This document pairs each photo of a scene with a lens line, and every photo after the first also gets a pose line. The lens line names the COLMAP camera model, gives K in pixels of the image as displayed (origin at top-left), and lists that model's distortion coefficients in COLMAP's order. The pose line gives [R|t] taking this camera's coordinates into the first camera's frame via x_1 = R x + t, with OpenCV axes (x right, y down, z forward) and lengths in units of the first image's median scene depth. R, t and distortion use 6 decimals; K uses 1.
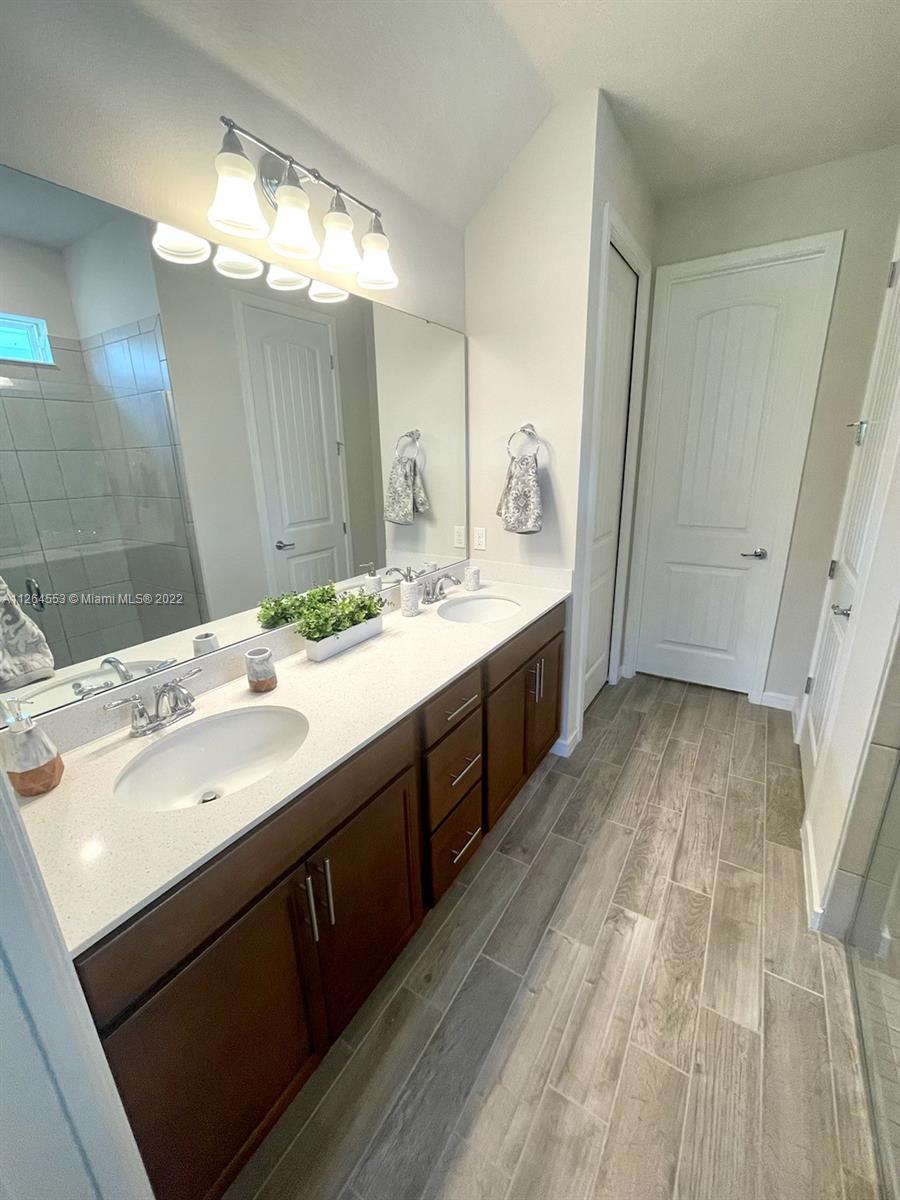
lens RADIAL K [[485.2, 0, 456.6], [0, 485.2, 601.2], [0, 0, 1]] dist [-0.001601, 0.000352]
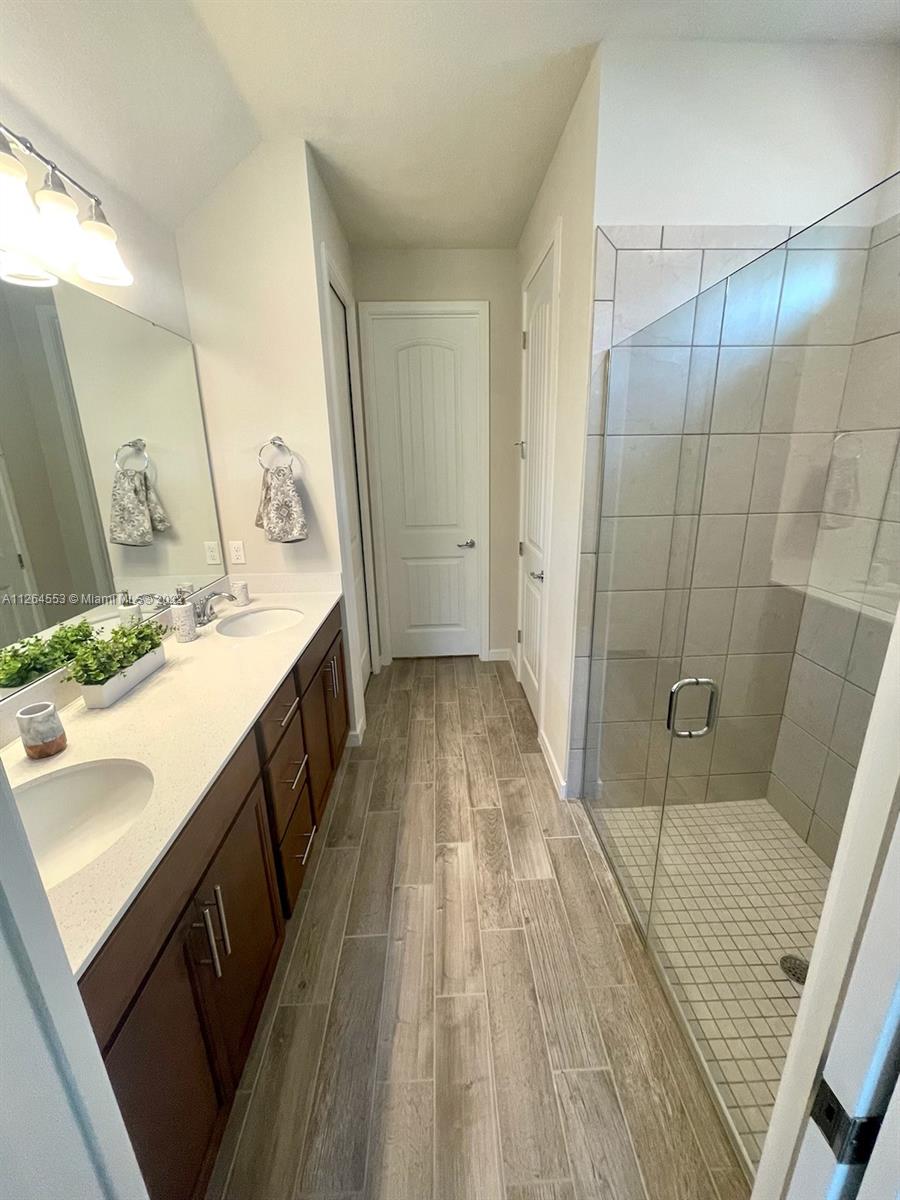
lens RADIAL K [[485.2, 0, 456.6], [0, 485.2, 601.2], [0, 0, 1]] dist [-0.001601, 0.000352]
pose [[0.828005, -0.154267, 0.539082, -0.159776], [0.164635, 0.985920, 0.029265, 0.012786], [-0.536006, 0.064520, 0.841745, -0.051821]]
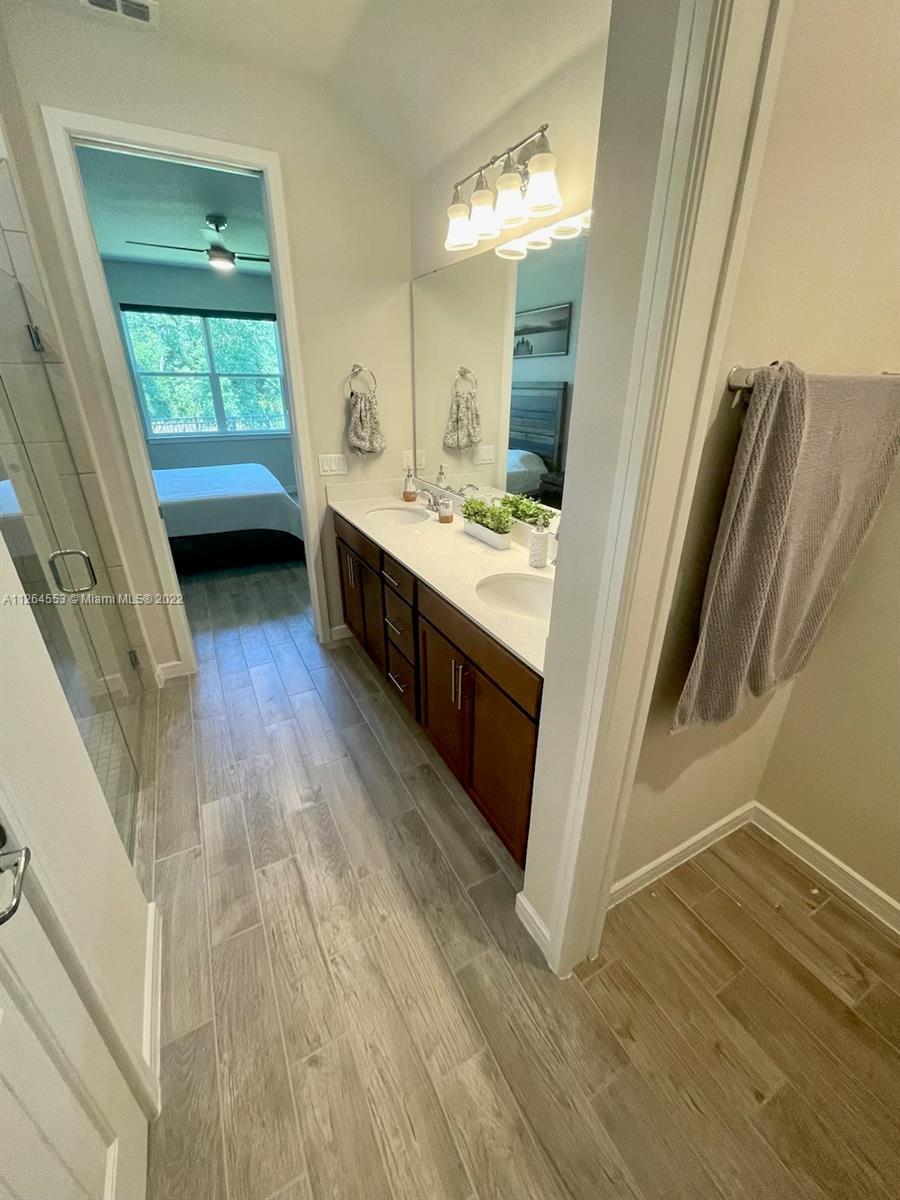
lens RADIAL K [[489.9, 0, 456.3], [0, 489.9, 602.2], [0, 0, 1]] dist [-0.000870, -0.000138]
pose [[-0.500918, 0.369780, -0.782524, 0.792308], [-0.249855, 0.803858, 0.539801, -0.406589], [0.828646, 0.465913, -0.310276, 1.228835]]
